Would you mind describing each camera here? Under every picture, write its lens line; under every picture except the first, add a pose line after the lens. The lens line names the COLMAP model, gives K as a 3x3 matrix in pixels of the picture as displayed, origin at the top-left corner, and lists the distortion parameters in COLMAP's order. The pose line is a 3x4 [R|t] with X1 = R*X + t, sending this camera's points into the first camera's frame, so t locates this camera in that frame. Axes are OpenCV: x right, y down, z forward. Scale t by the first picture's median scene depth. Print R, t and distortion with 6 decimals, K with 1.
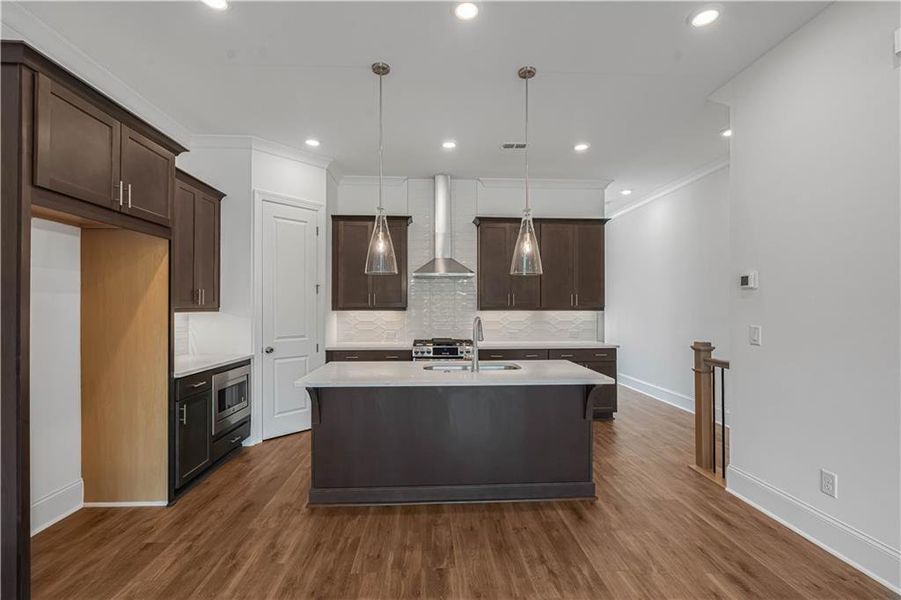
lens RADIAL K [[406.3, 0, 447.8], [0, 406.3, 307.9], [0, 0, 1]] dist [-0.001443, 0.000501]
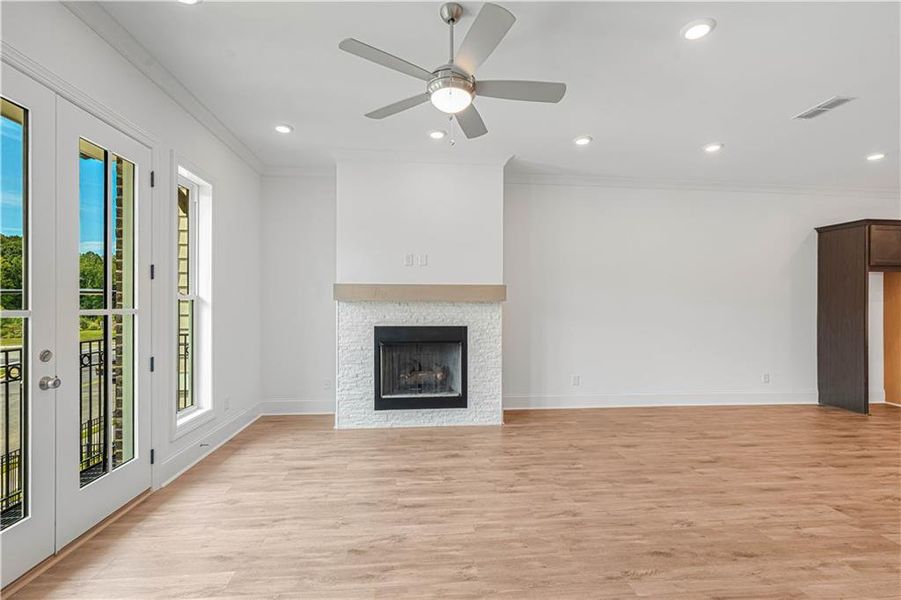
lens RADIAL K [[406.2, 0, 449.3], [0, 406.2, 304.1], [0, 0, 1]] dist [-0.002253, 0.000256]
pose [[0.042150, -0.005290, -0.999097, 0.758802], [-0.002644, 0.999982, -0.005406, -0.003655], [0.999108, 0.002870, 0.042135, -0.923431]]
